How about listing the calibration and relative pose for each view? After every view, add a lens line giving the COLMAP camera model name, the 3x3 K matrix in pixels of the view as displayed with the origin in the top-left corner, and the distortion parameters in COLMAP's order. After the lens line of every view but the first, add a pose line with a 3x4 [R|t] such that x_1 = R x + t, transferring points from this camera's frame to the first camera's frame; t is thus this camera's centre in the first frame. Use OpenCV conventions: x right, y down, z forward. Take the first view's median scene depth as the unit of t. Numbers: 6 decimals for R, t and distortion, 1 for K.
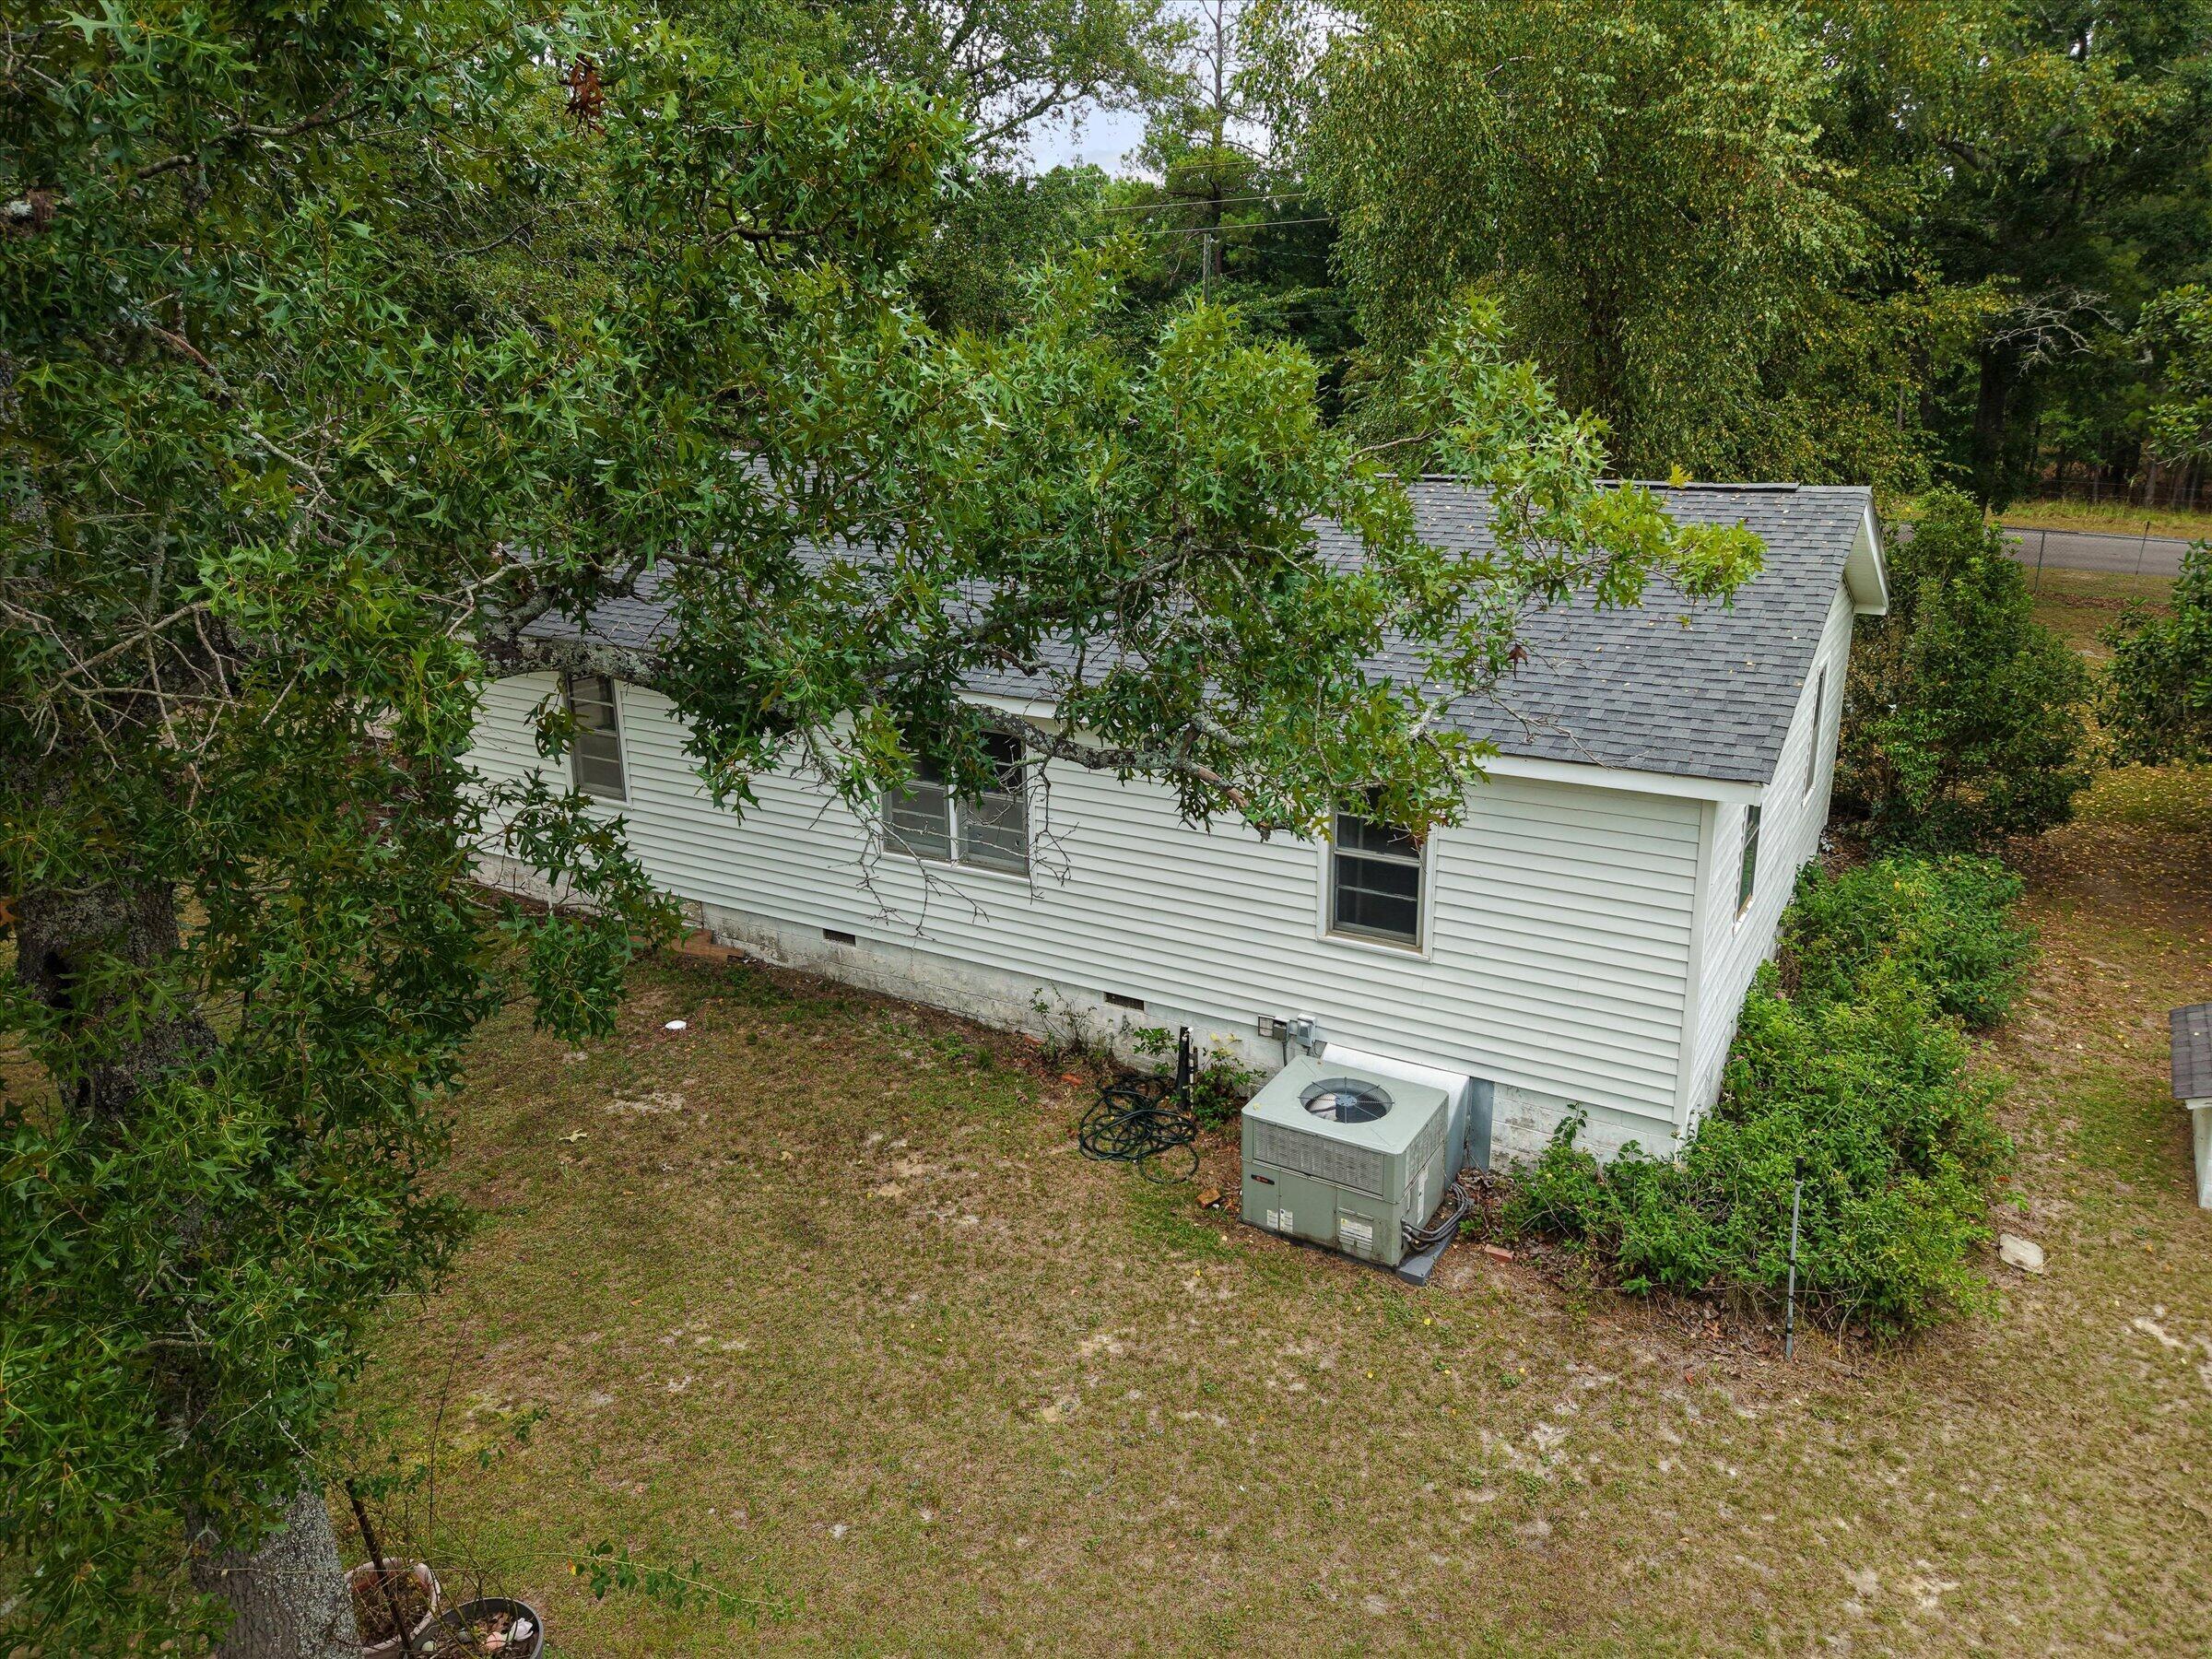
lens RADIAL K [[1473.7, 0, 1152.3], [0, 1473.7, 836.0], [0, 0, 1]] dist [0.031599, -0.002194]
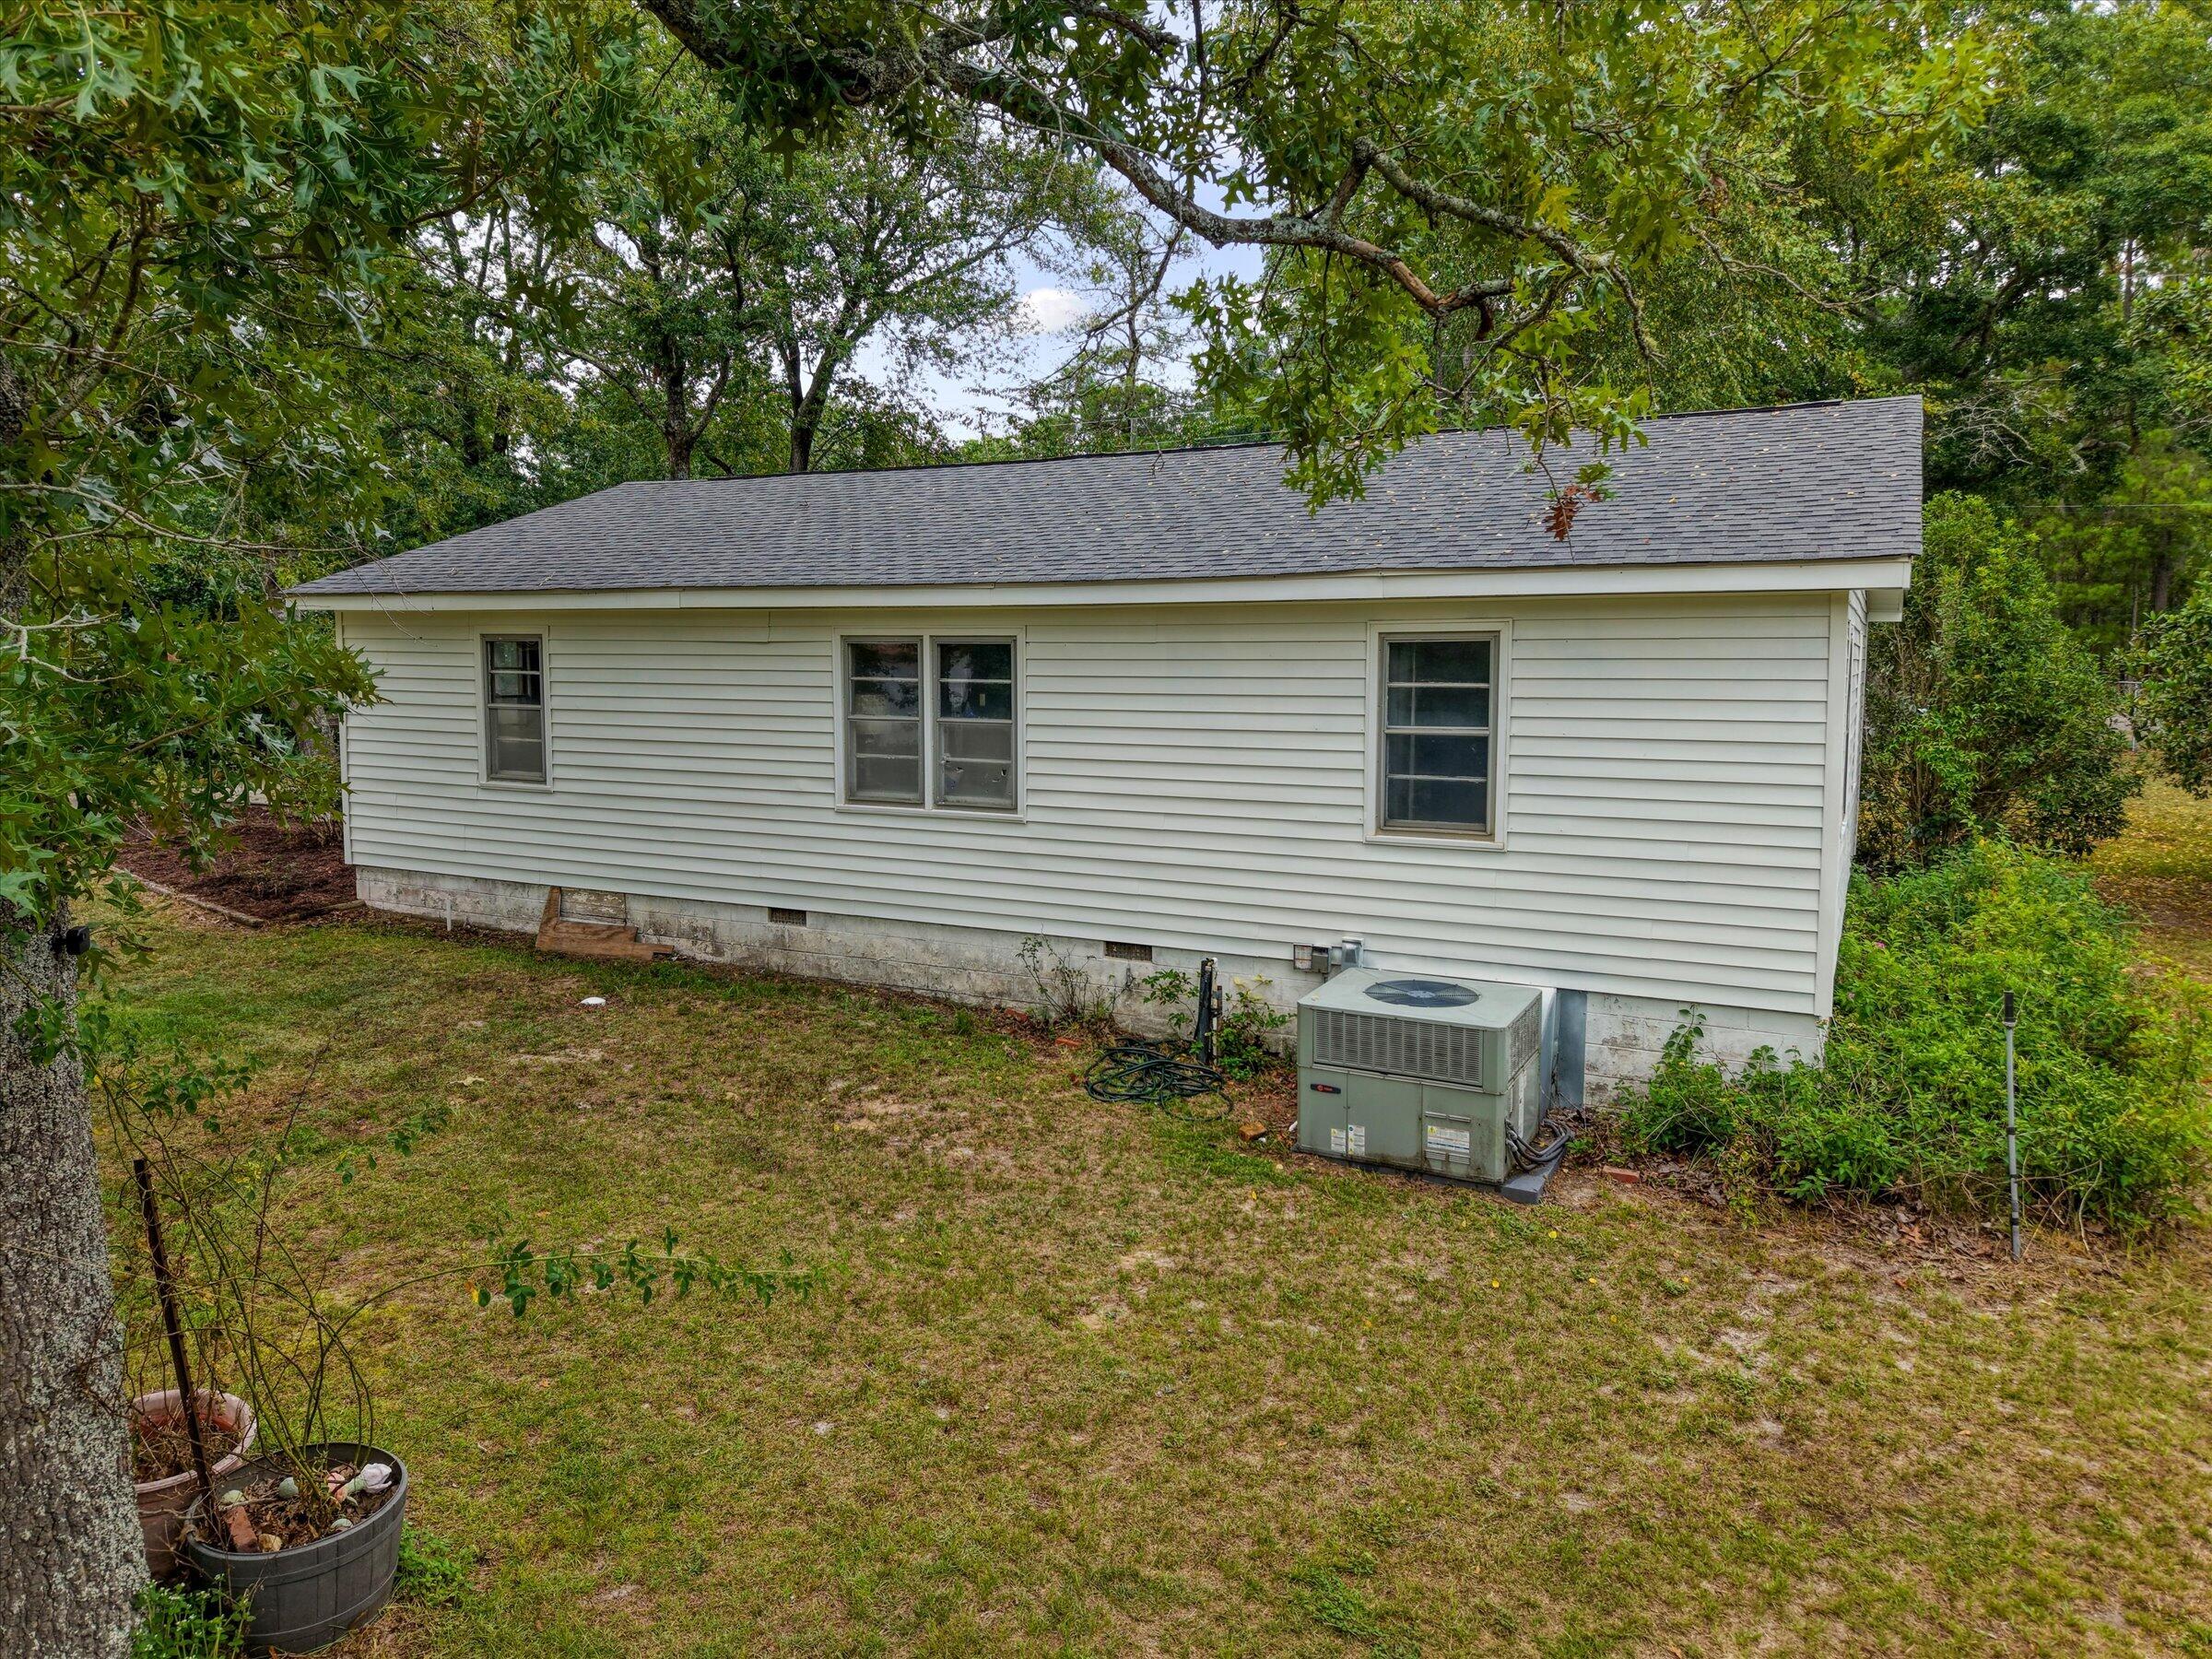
lens RADIAL K [[1470.5, 0, 1106.0], [0, 1470.5, 829.5], [0, 0, 1]] dist [0.033244, -0.020311]
pose [[0.999352, -0.001354, 0.035972, -0.078105], [0.007896, 0.983203, -0.182346, 0.247787], [-0.035121, 0.182512, 0.982576, 0.185624]]
